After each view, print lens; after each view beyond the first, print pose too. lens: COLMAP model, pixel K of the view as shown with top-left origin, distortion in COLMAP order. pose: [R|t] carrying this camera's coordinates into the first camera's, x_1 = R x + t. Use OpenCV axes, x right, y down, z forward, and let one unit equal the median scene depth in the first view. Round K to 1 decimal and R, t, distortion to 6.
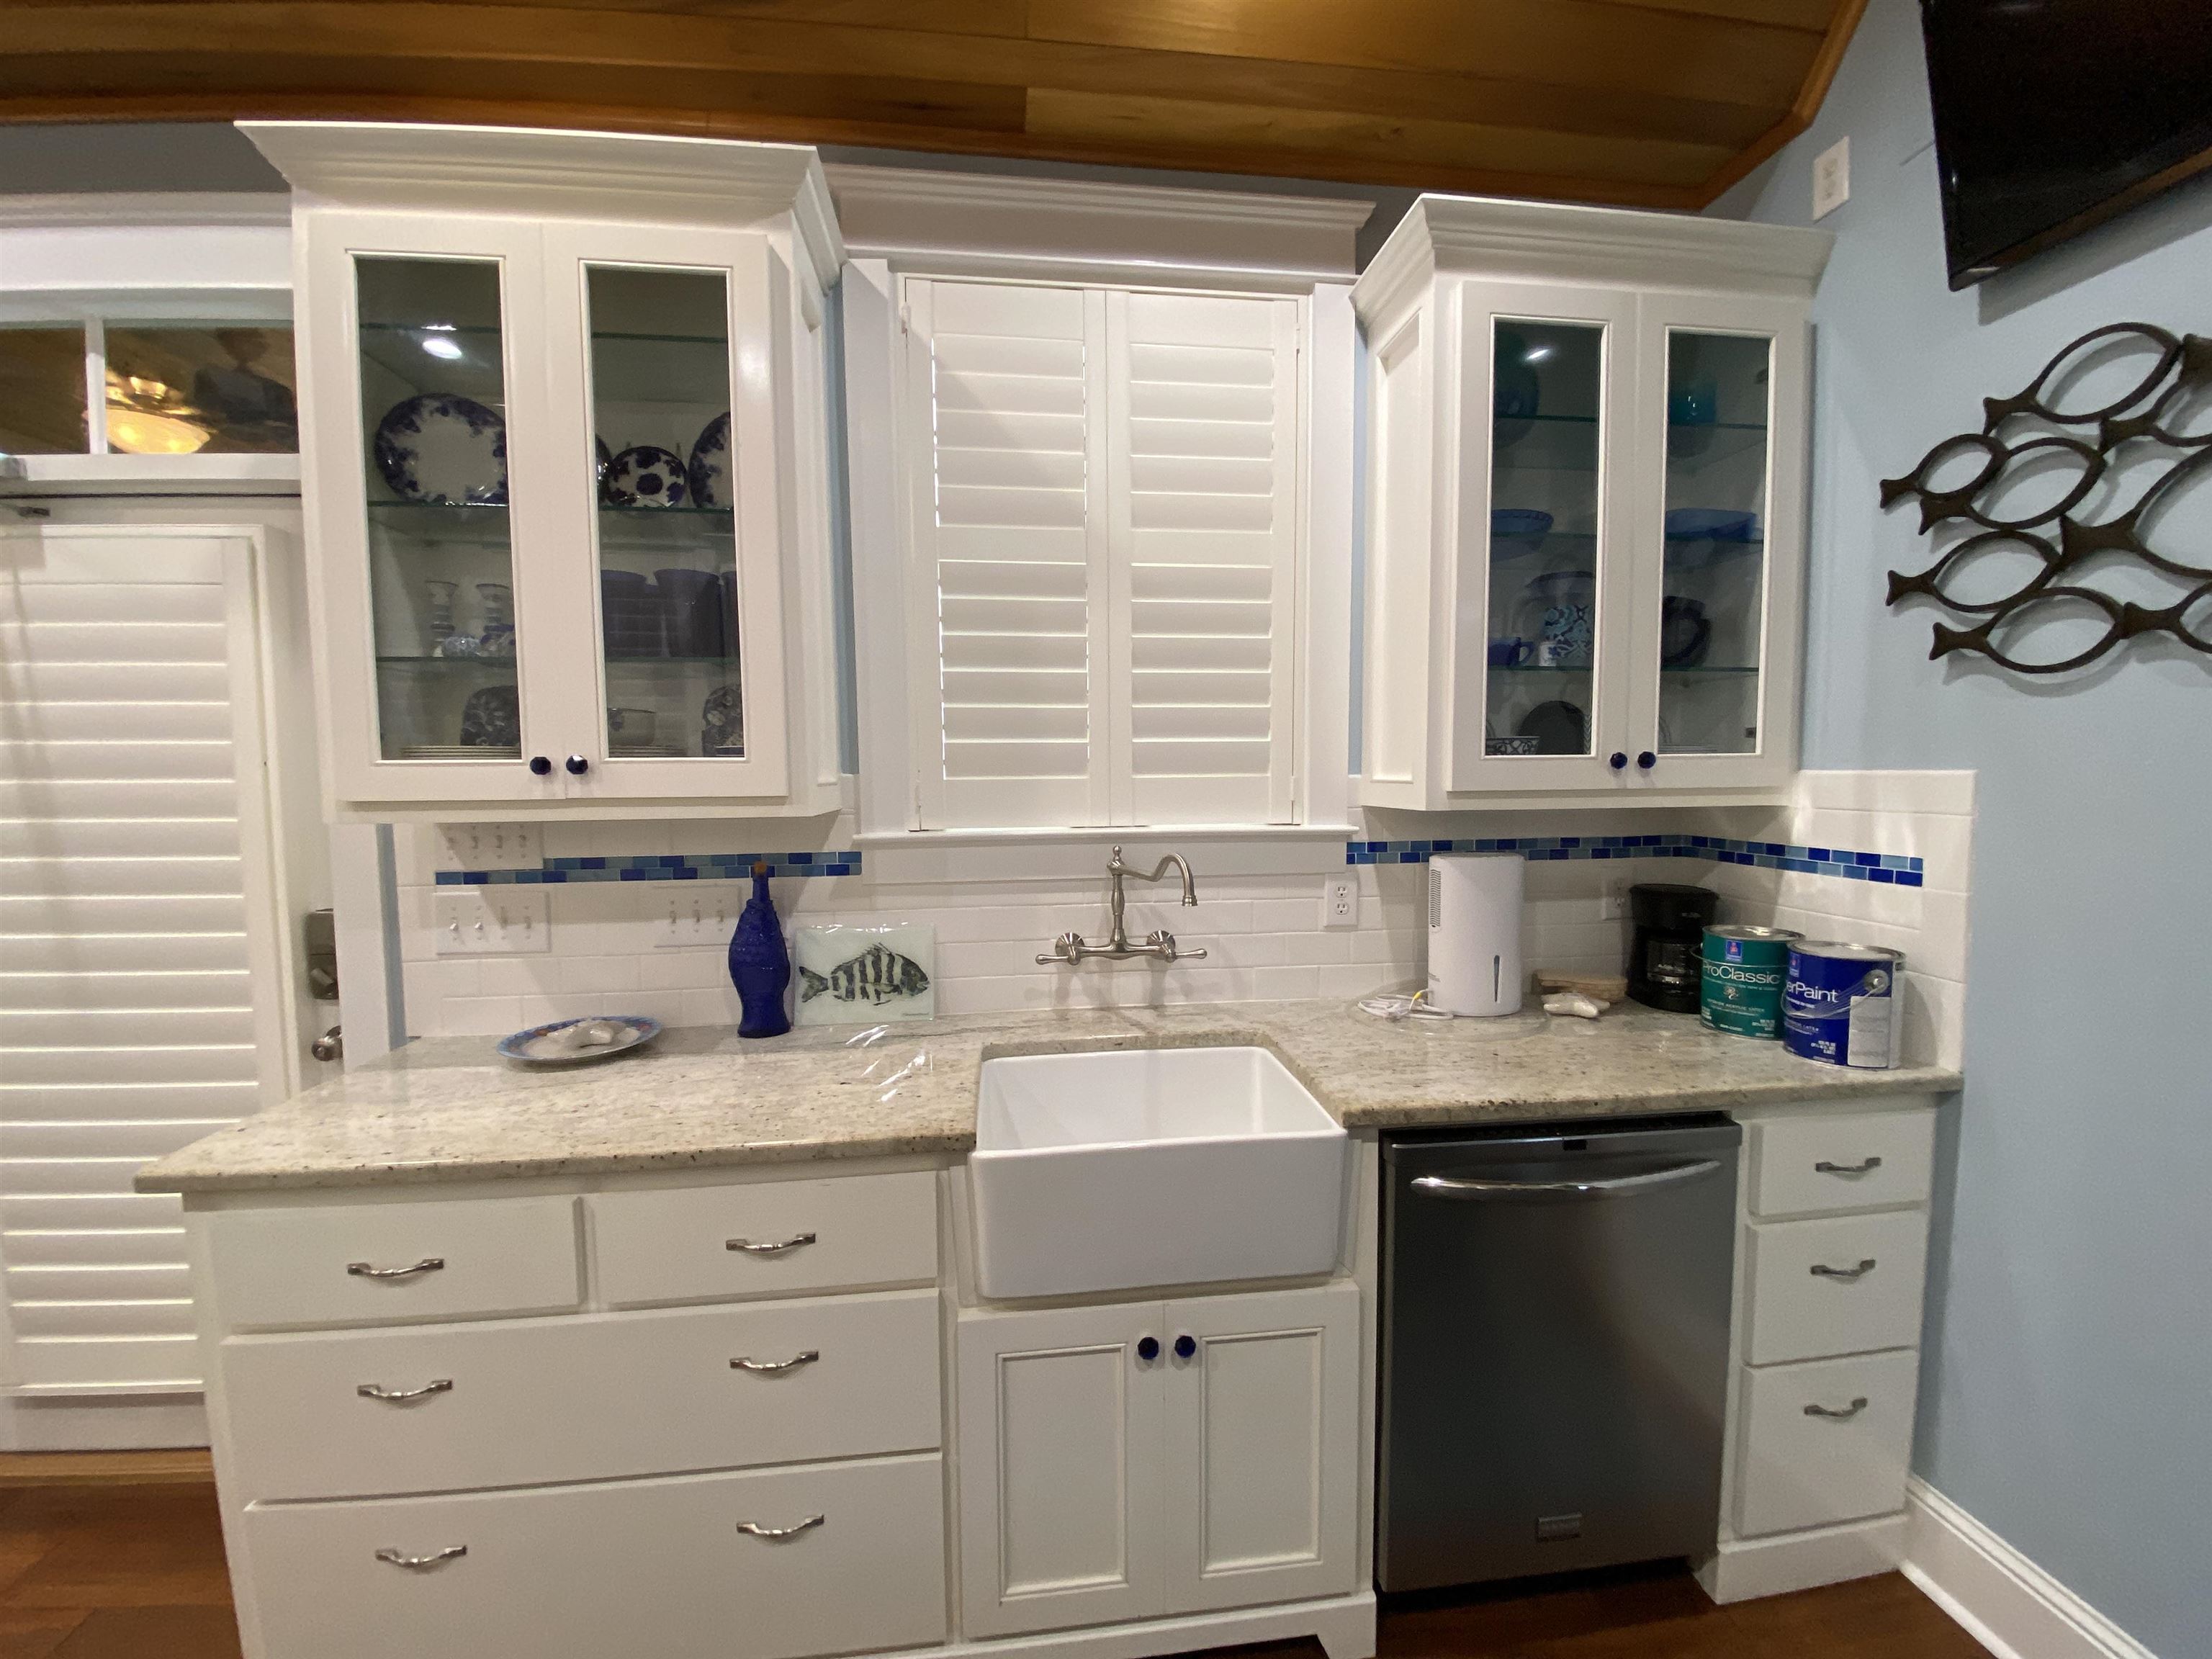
lens RADIAL K [[886.7, 0, 1106.0], [0, 886.7, 829.5], [0, 0, 1]] dist [0.017536, -0.018226]
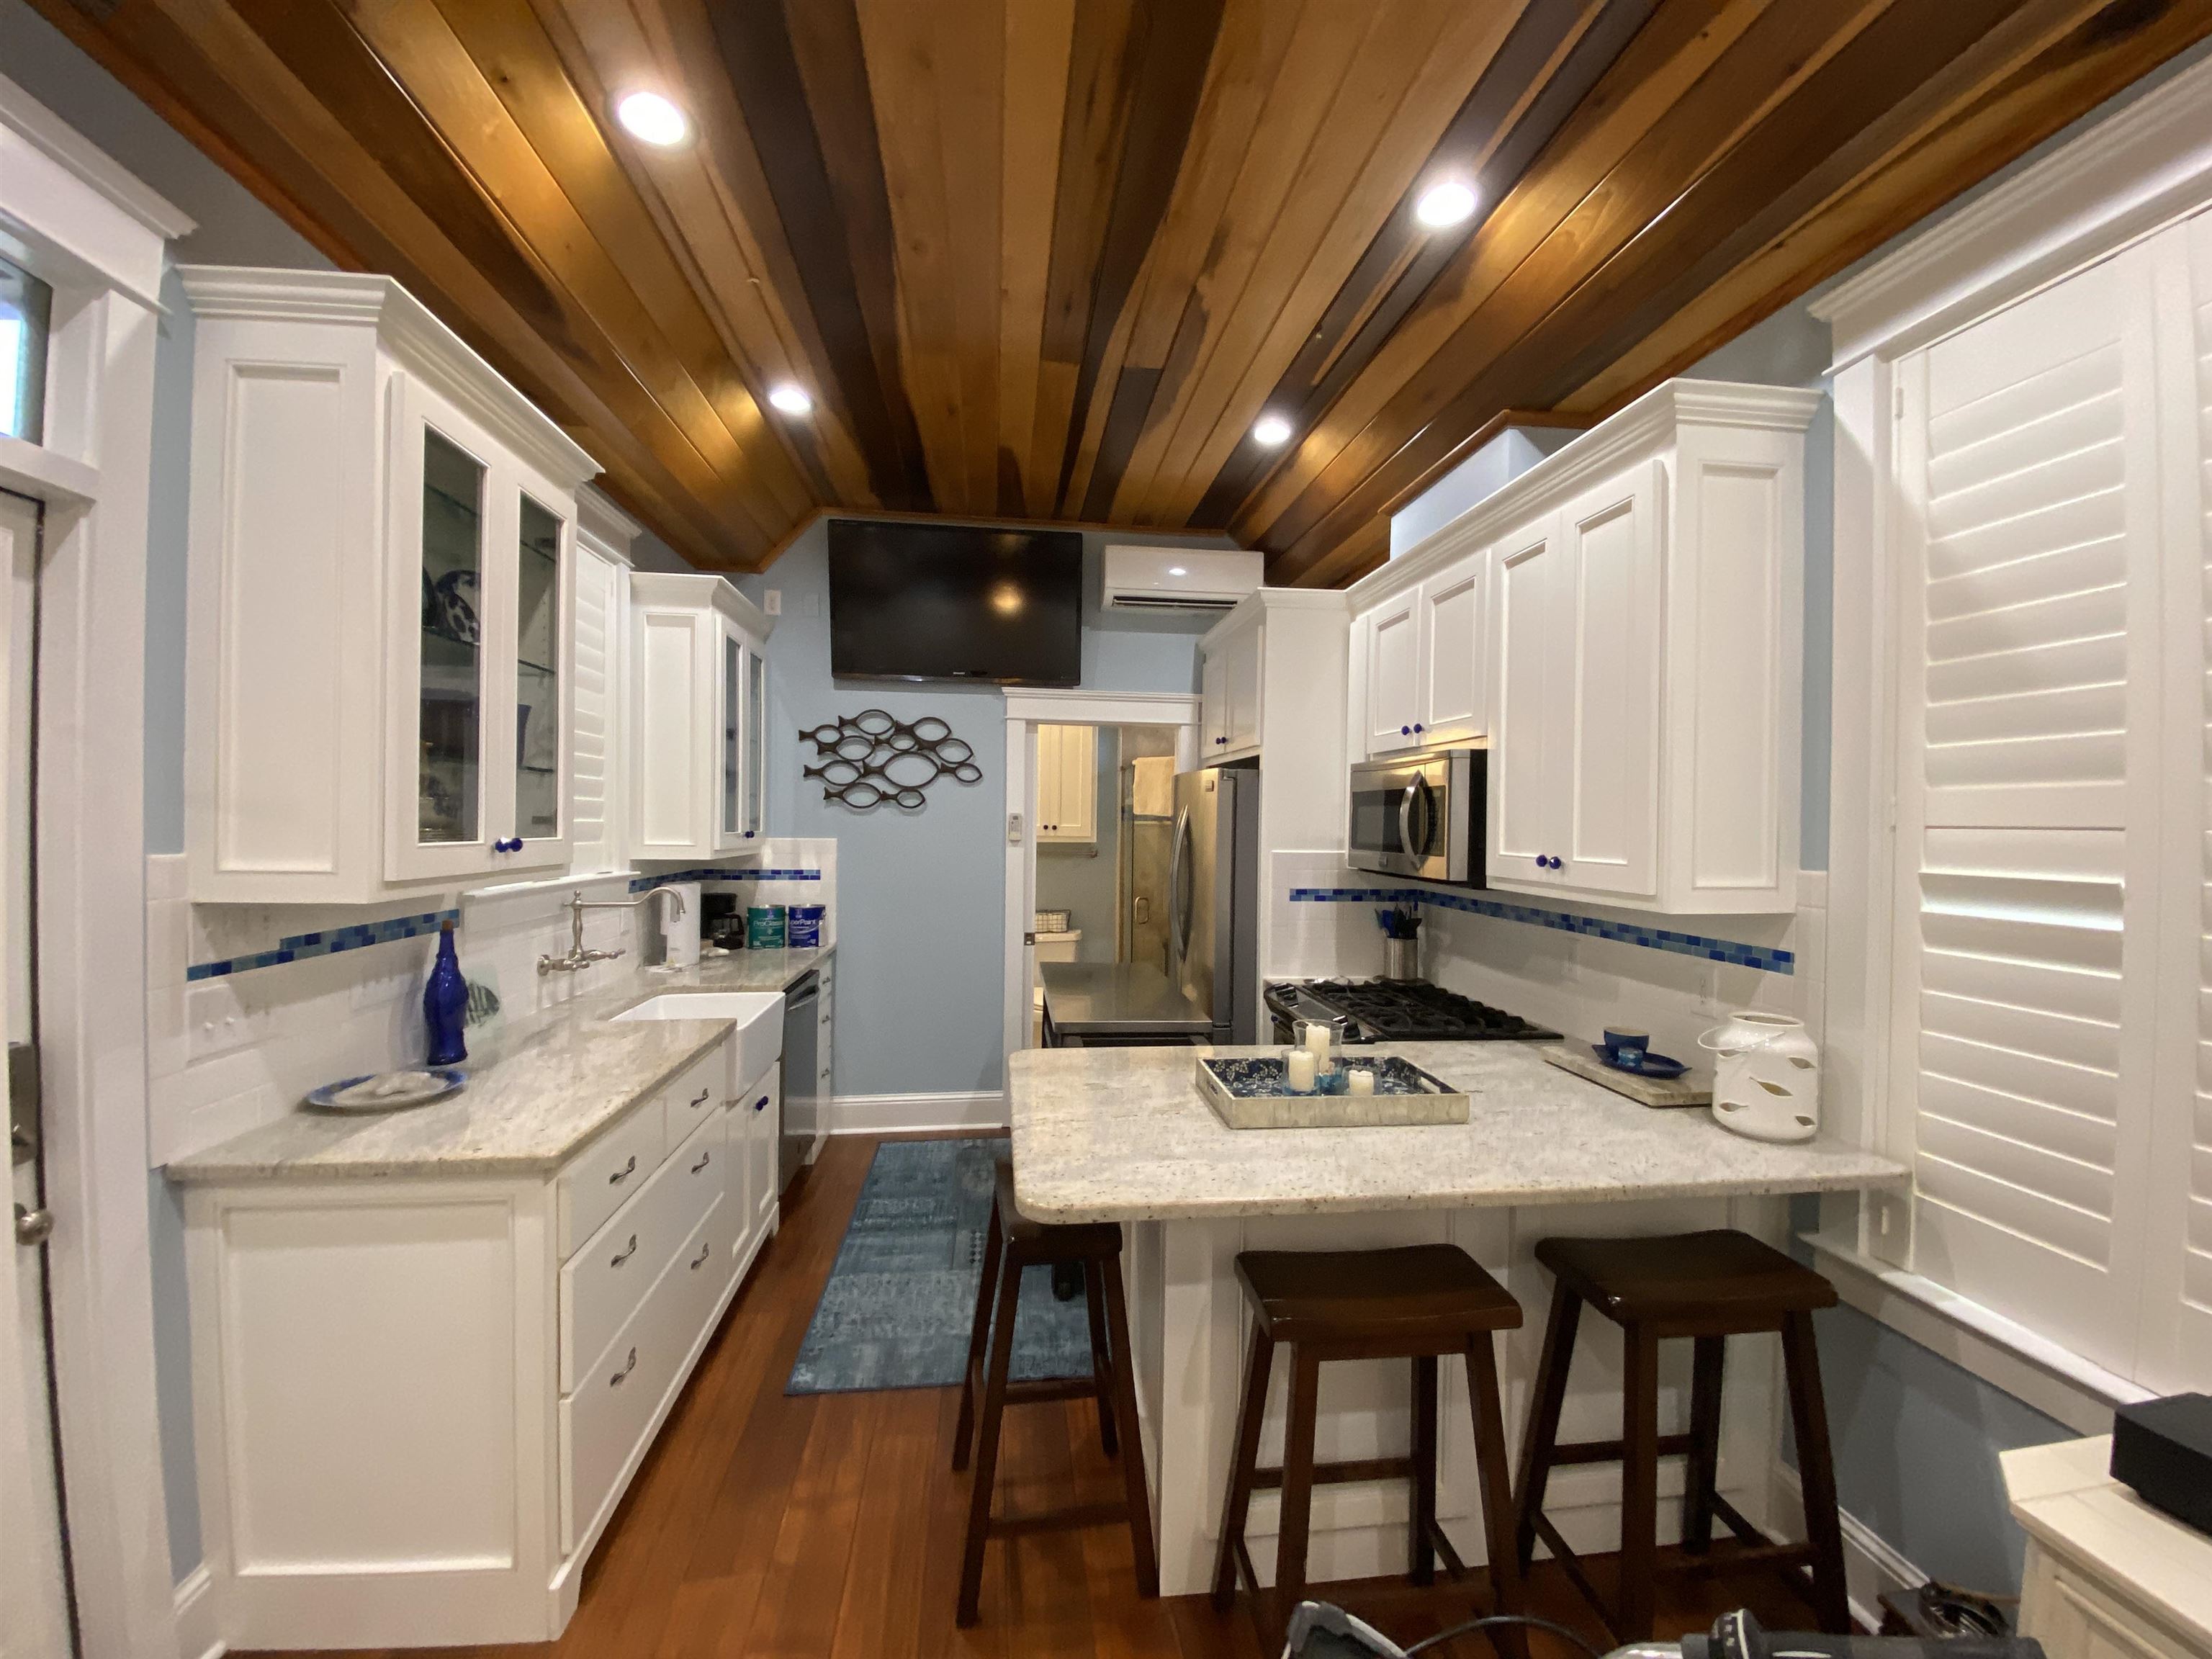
lens RADIAL K [[901.7, 0, 1106.0], [0, 901.7, 829.5], [0, 0, 1]] dist [0.047460, -0.036843]
pose [[-0.000719, 0.000022, 1.000000, -1.720236], [0.055160, 0.998478, 0.000018, -0.039991], [-0.998477, 0.055160, -0.000720, 0.088035]]
